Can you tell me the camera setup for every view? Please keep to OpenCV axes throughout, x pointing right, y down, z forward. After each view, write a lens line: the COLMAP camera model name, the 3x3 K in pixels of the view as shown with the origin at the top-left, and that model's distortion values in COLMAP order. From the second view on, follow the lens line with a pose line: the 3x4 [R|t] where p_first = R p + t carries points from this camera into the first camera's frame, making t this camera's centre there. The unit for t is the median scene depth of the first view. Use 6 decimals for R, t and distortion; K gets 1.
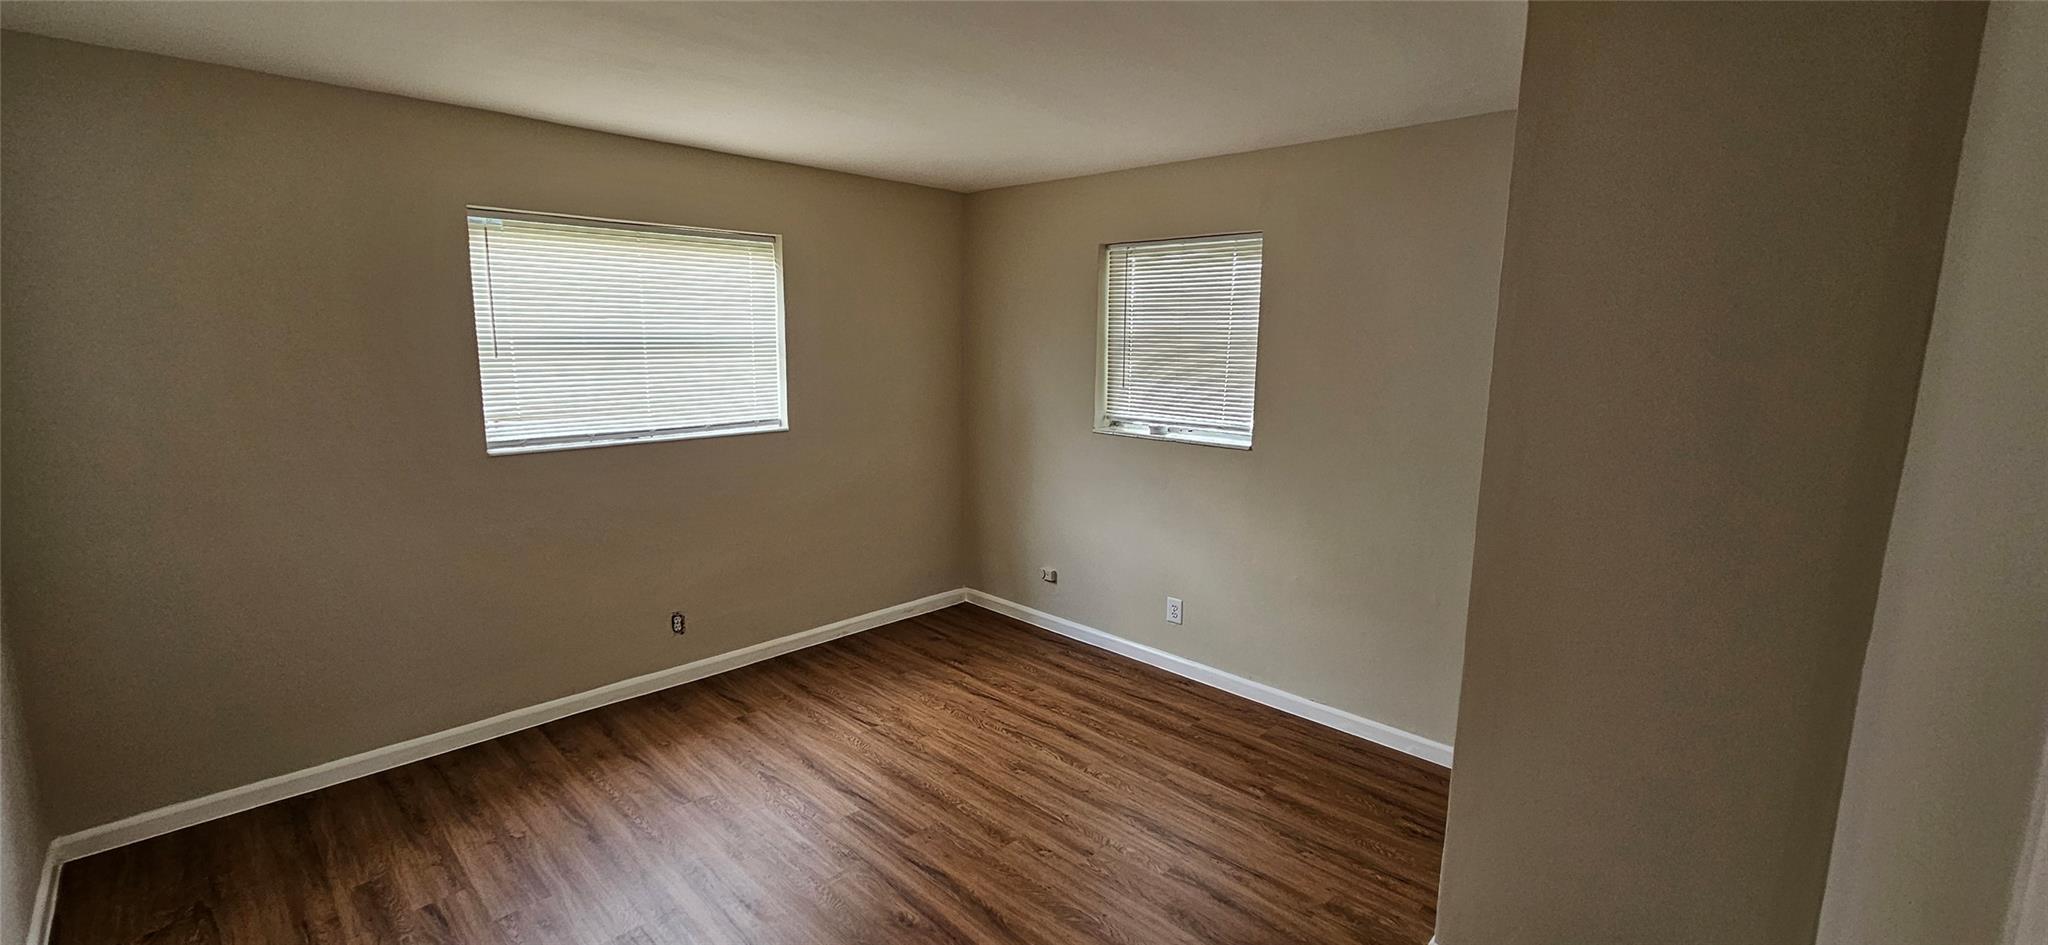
lens RADIAL K [[844.7, 0, 1016.7], [0, 844.7, 469.8], [0, 0, 1]] dist [0.000175, -0.000139]
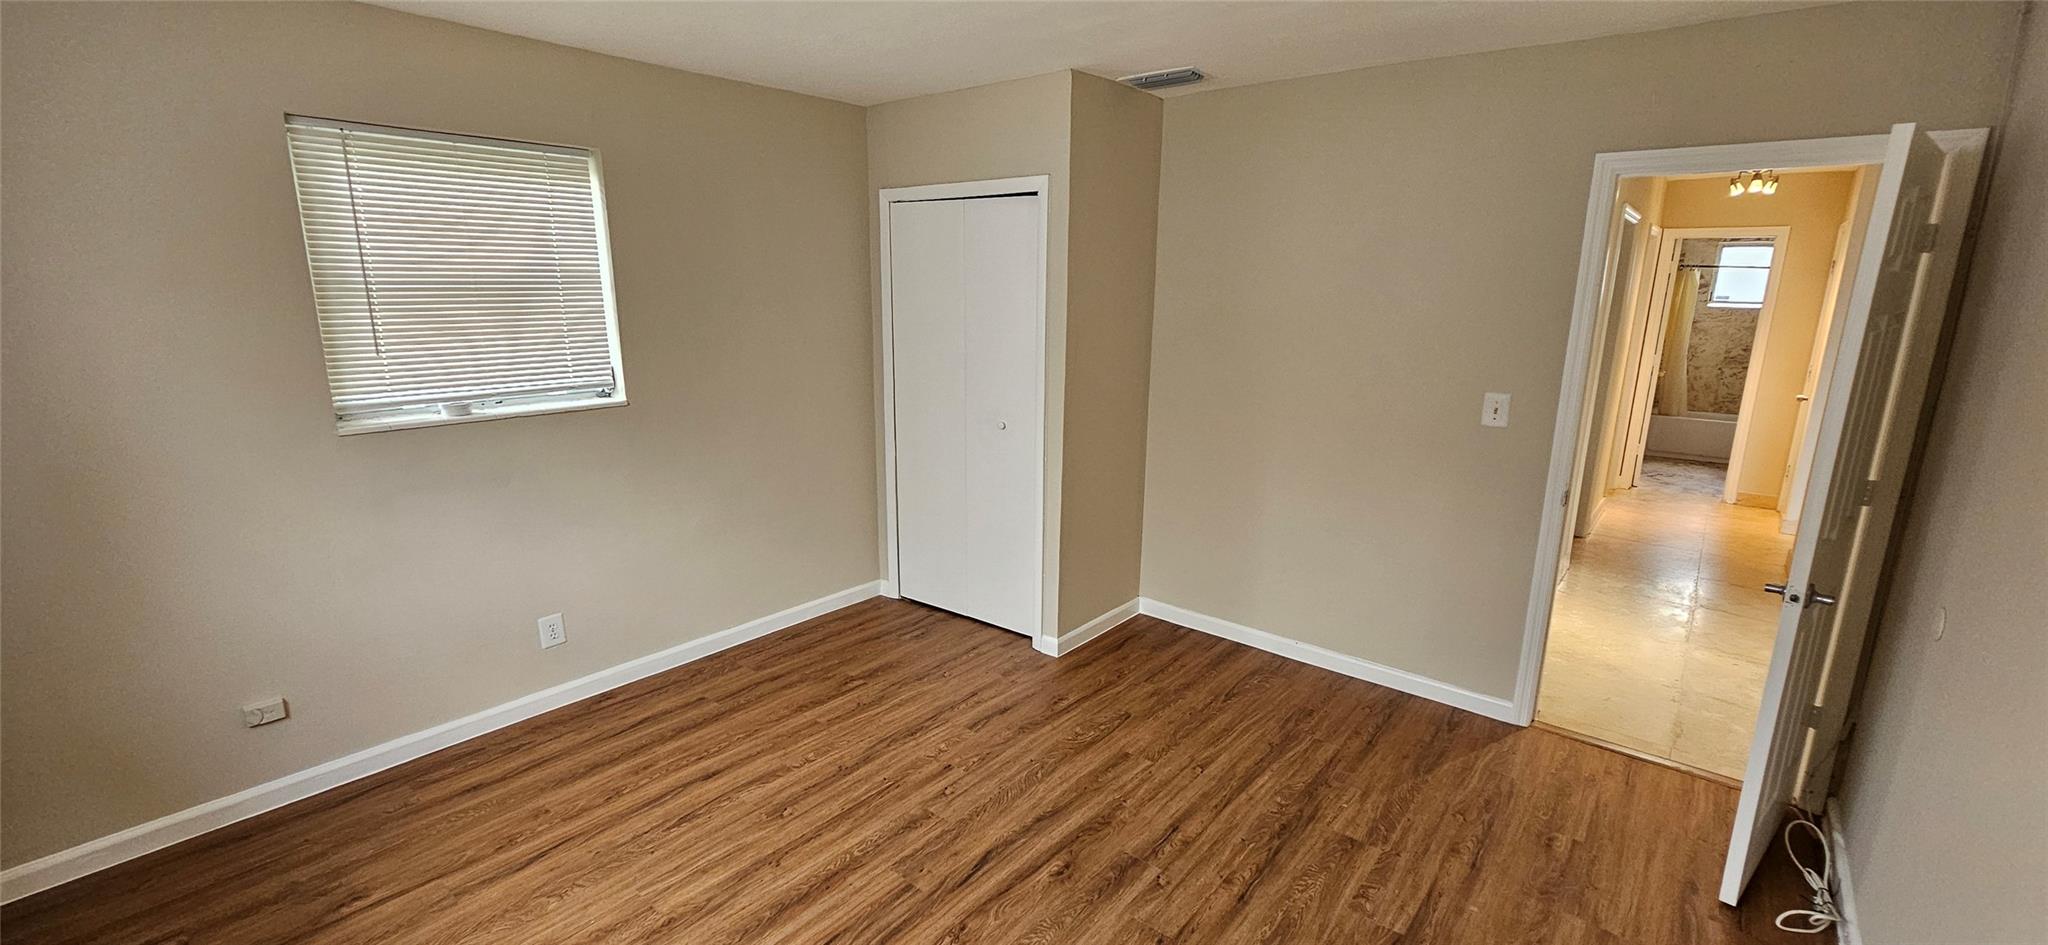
lens RADIAL K [[844.7, 0, 1016.7], [0, 844.7, 469.8], [0, 0, 1]] dist [0.000175, -0.000139]
pose [[-0.082049, -0.232010, 0.969247, -0.677318], [0.147135, 0.959049, 0.242025, -0.121205], [-0.985708, 0.162468, -0.044552, 0.694988]]
